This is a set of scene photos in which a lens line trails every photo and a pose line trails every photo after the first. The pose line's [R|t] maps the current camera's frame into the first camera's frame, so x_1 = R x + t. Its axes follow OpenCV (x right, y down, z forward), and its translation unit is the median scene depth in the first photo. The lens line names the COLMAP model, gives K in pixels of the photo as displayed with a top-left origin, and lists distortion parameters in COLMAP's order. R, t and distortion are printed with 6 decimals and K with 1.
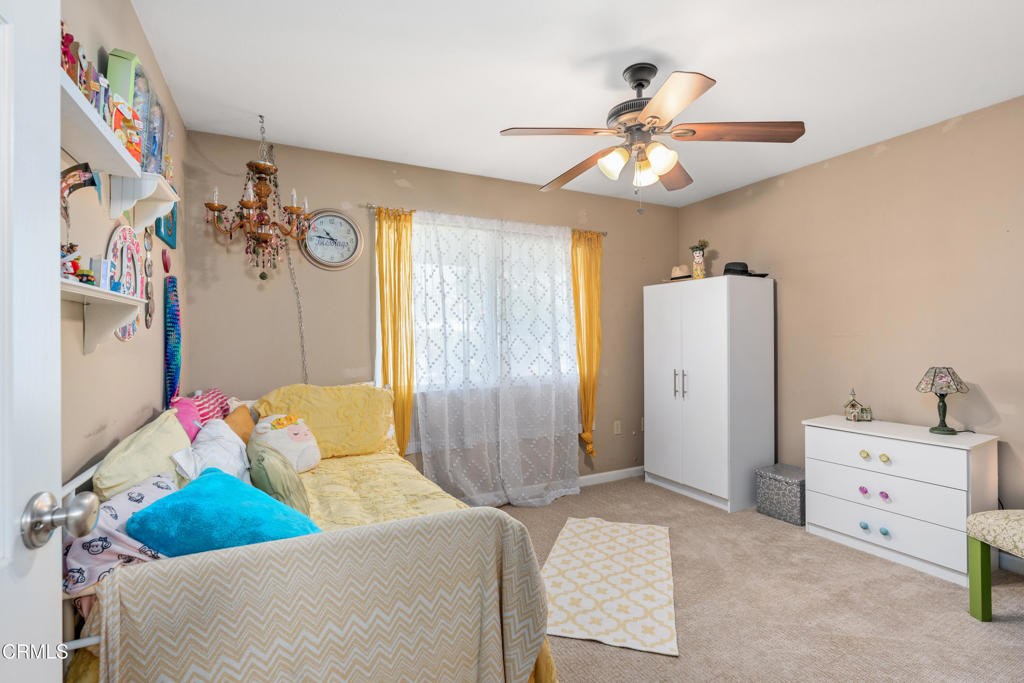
lens RADIAL K [[457.4, 0, 521.0], [0, 457.4, 339.0], [0, 0, 1]] dist [-0.006610, 0.001831]
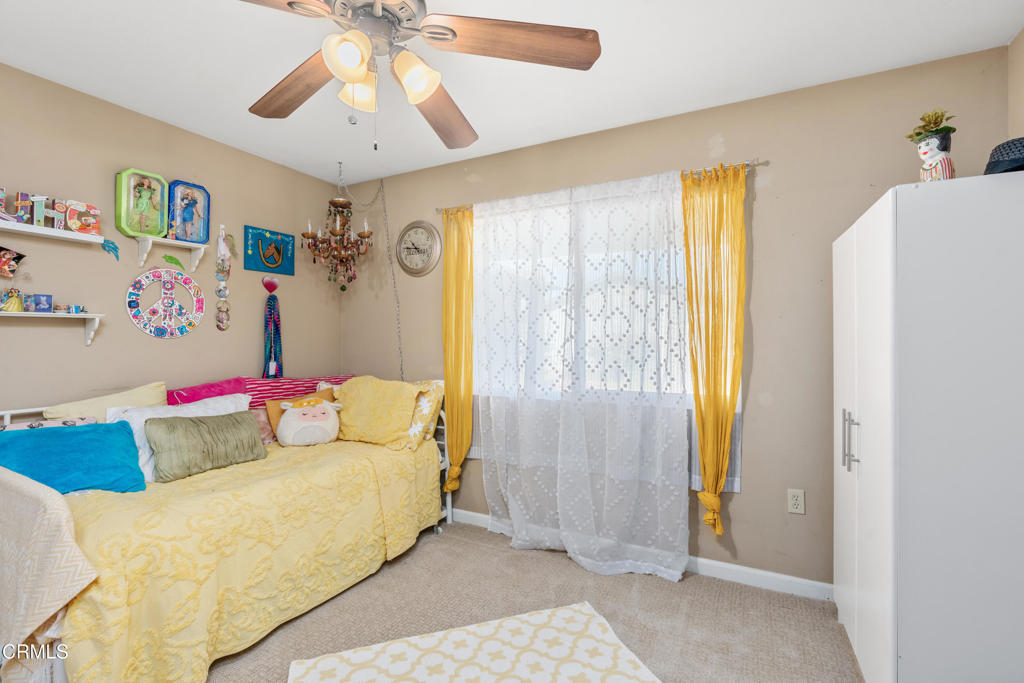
lens RADIAL K [[457.4, 0, 519.8], [0, 457.4, 339.5], [0, 0, 1]] dist [-0.006610, 0.001831]
pose [[0.596344, 0.002163, -0.802726, 0.581359], [-0.010487, 0.999932, -0.005096, 0.004484], [0.802660, 0.011457, 0.596326, 0.503485]]
